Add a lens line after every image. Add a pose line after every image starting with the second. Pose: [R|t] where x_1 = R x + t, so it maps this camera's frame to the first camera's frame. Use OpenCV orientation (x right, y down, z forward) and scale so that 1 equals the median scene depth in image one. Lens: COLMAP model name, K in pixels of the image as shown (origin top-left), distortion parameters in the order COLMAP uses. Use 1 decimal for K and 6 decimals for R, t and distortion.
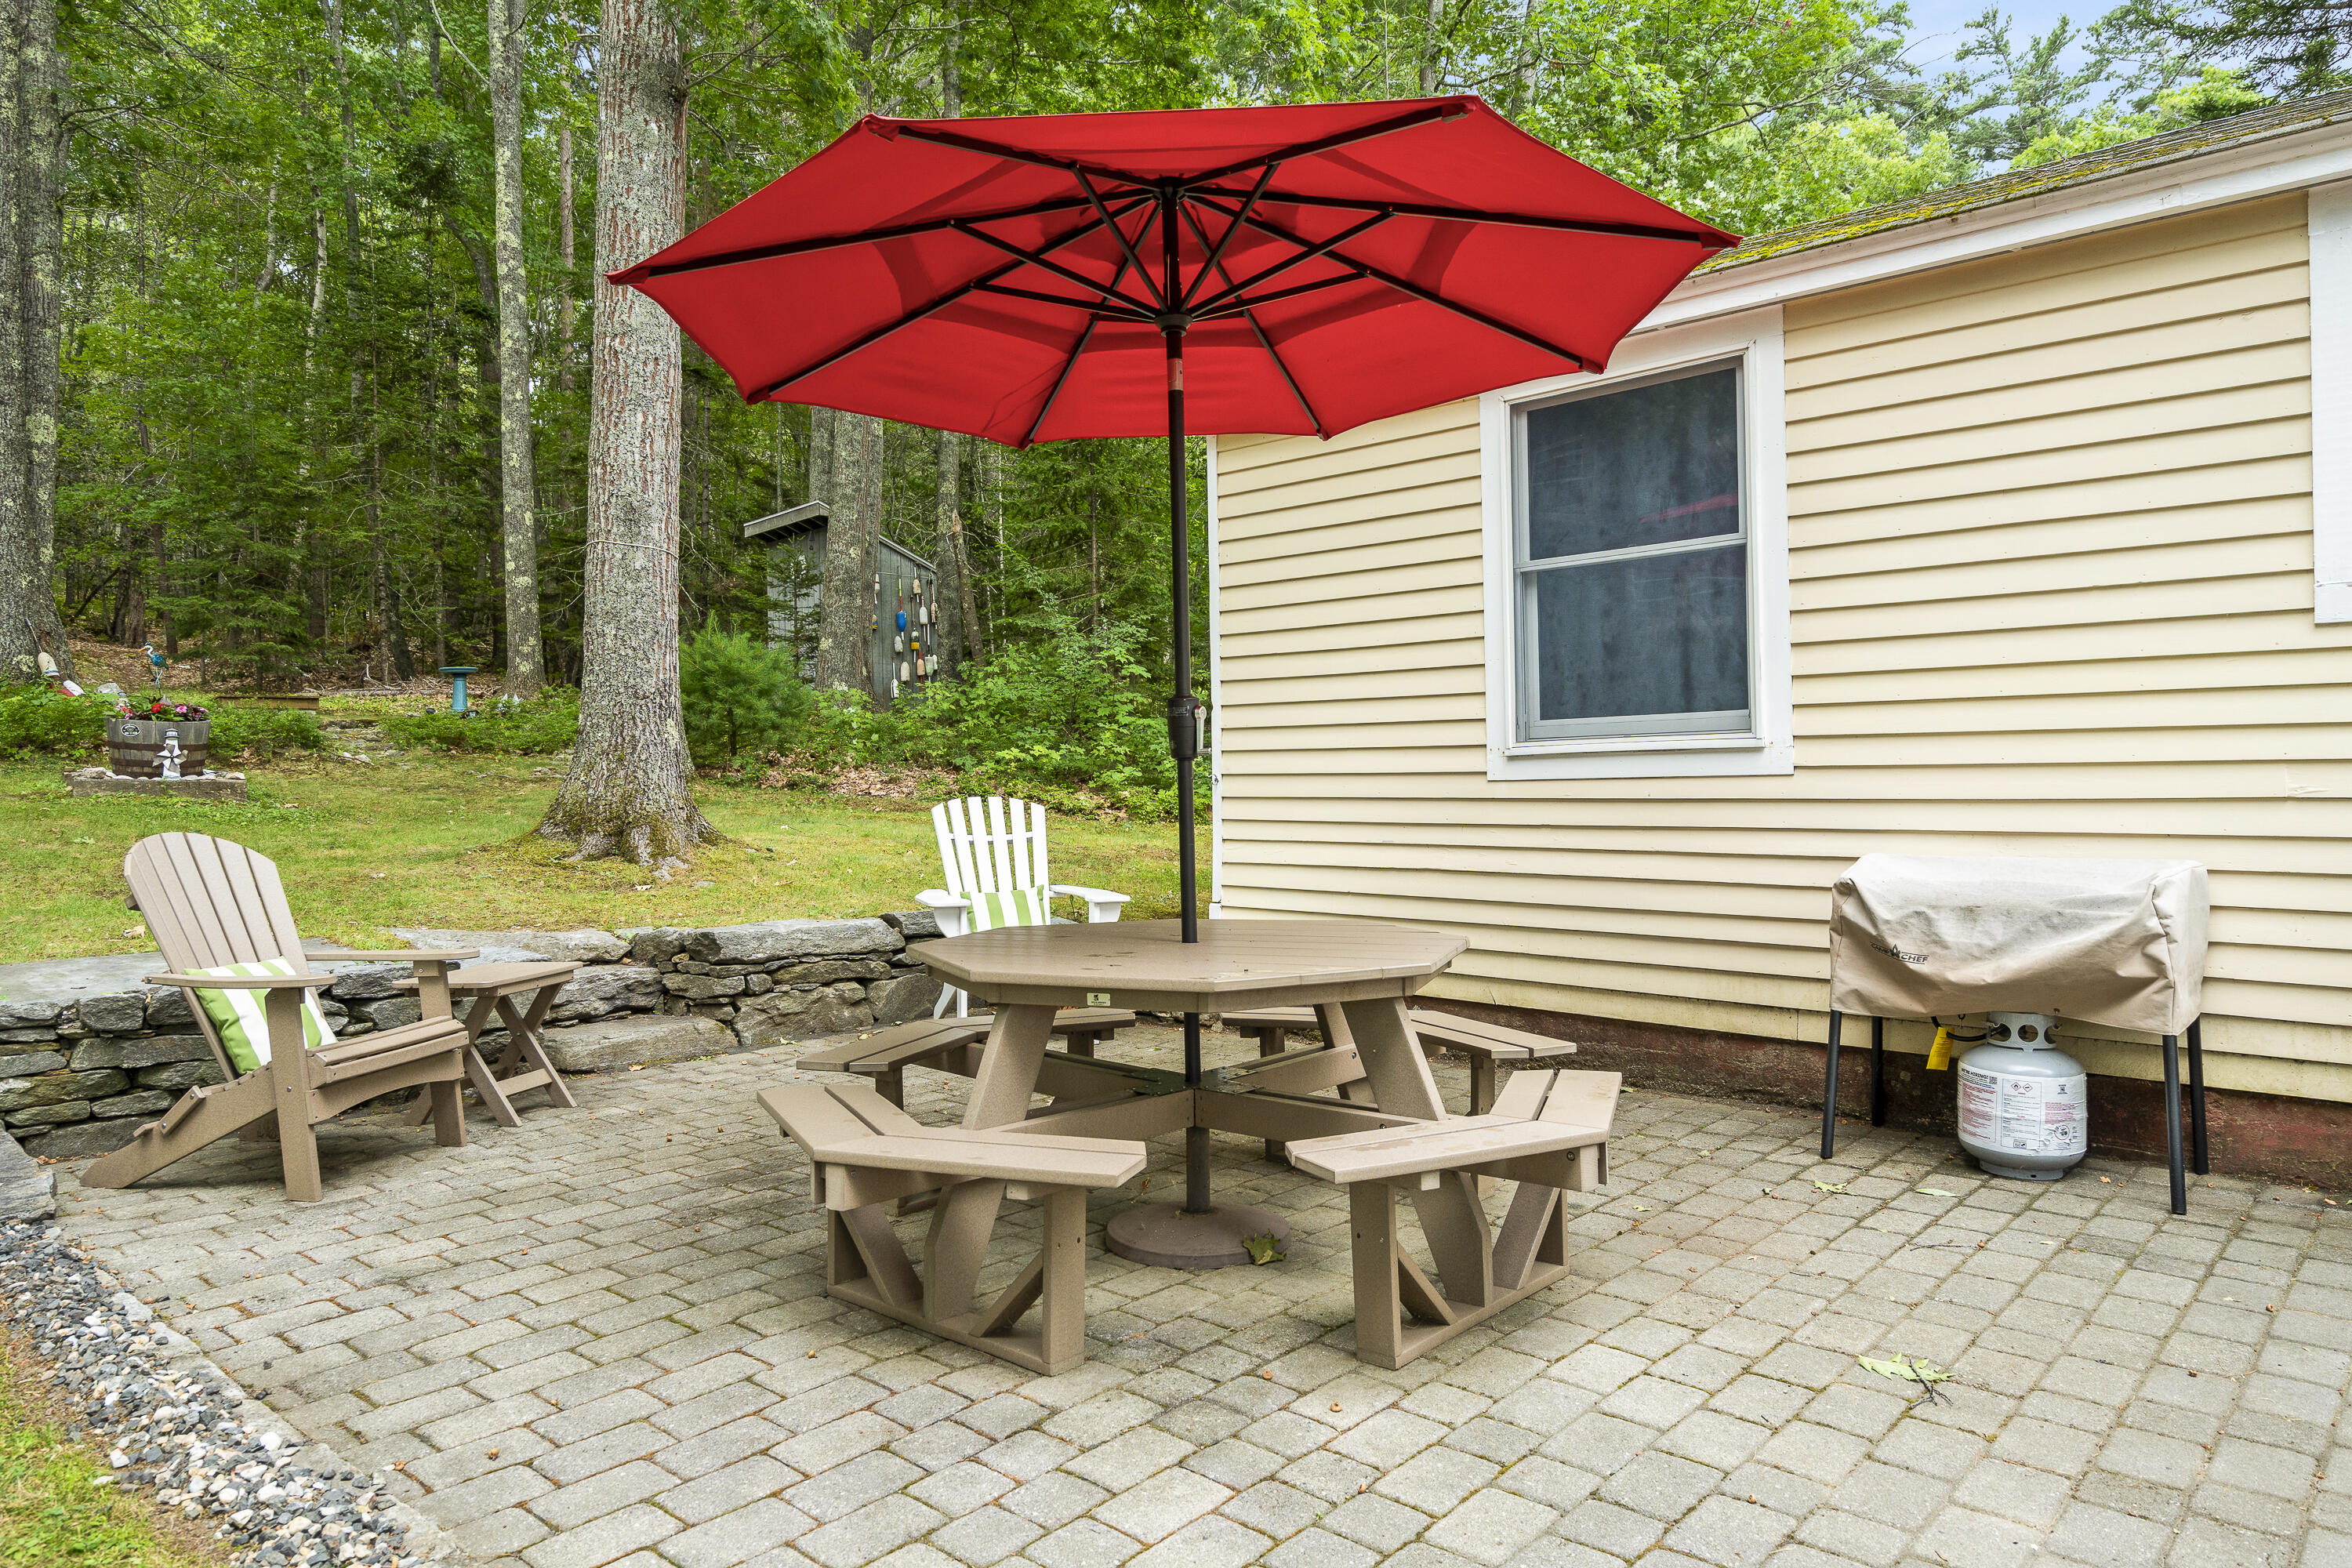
lens RADIAL K [[1493.7, 0, 1170.0], [0, 1493.7, 784.5], [0, 0, 1]] dist [0.007021, 0.000797]
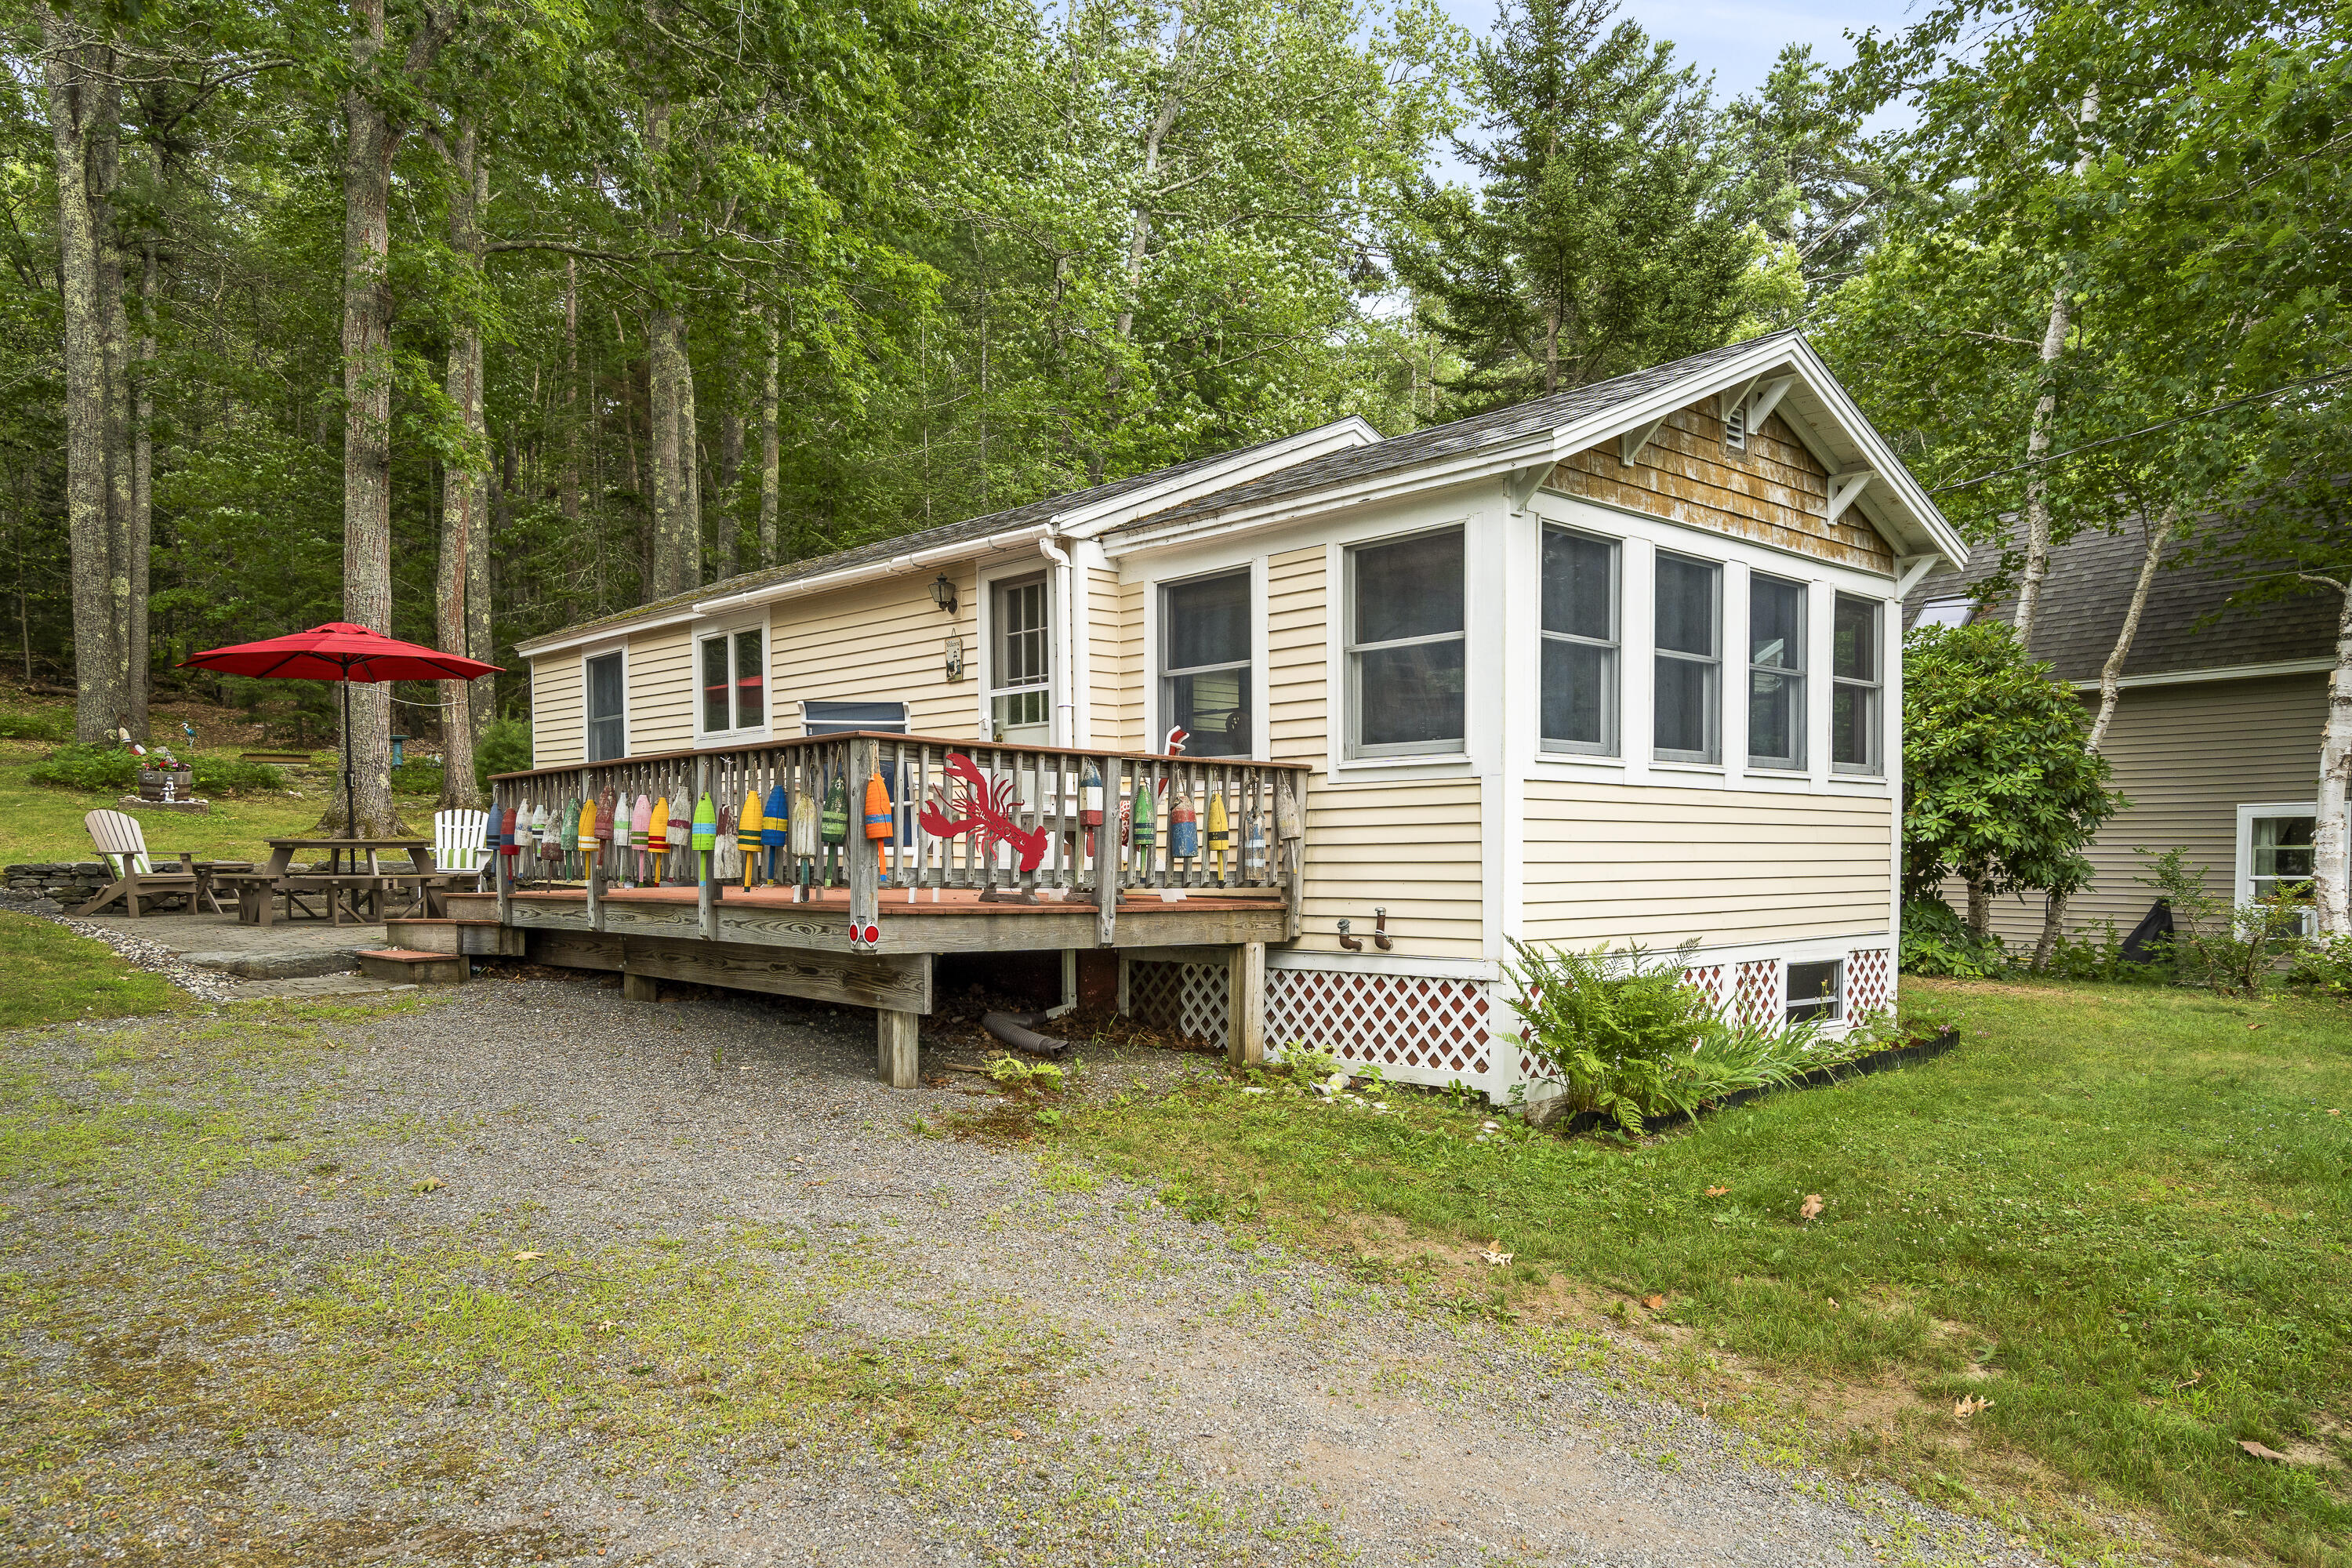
lens RADIAL K [[1594.9, 0, 1177.6], [0, 1594.9, 913.2], [0, 0, 1]] dist [0.007592, 0.002237]
pose [[0.995097, 0.018684, -0.097127, 1.214323], [-0.014460, 0.998926, 0.044011, 0.043783], [0.097845, -0.042391, 0.994298, -1.352421]]
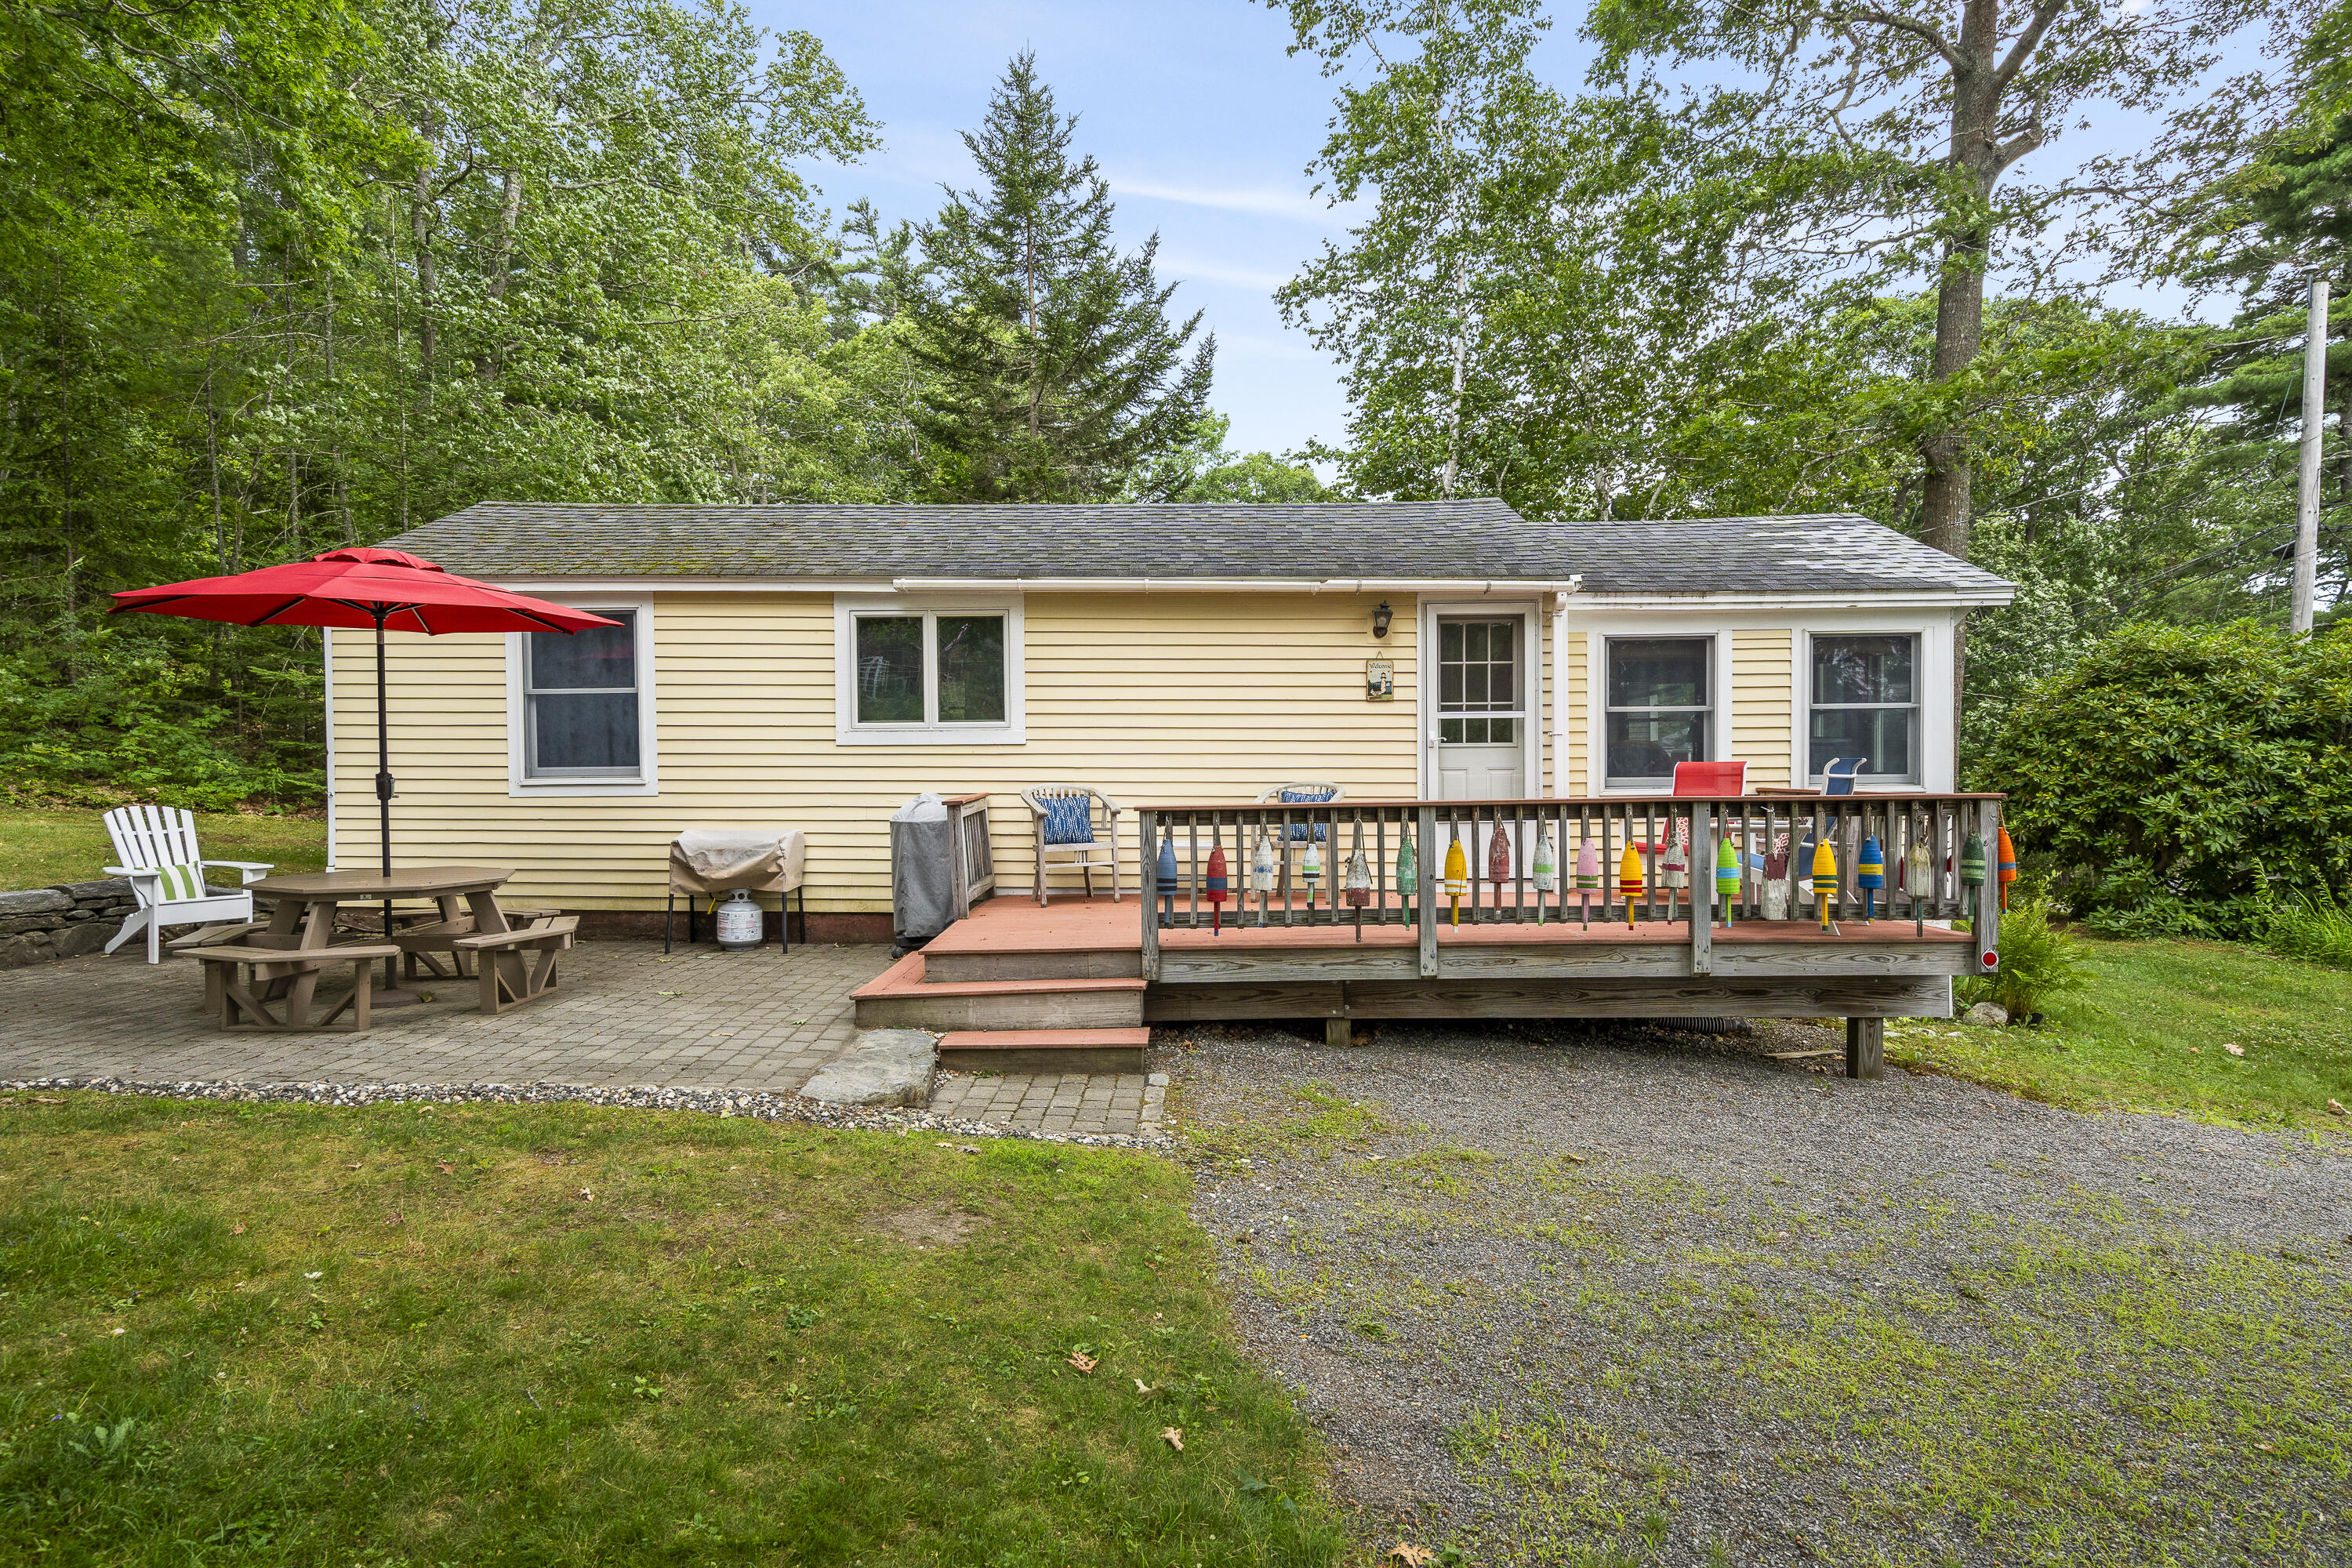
lens RADIAL K [[1287.2, 0, 1168.3], [0, 1287.2, 776.3], [0, 0, 1]] dist [0.002247, 0.002289]
pose [[0.751087, -0.001283, 0.660202, -0.207853], [-0.006490, 0.999935, 0.009327, -0.041339], [-0.660172, -0.011290, 0.751030, -0.692928]]
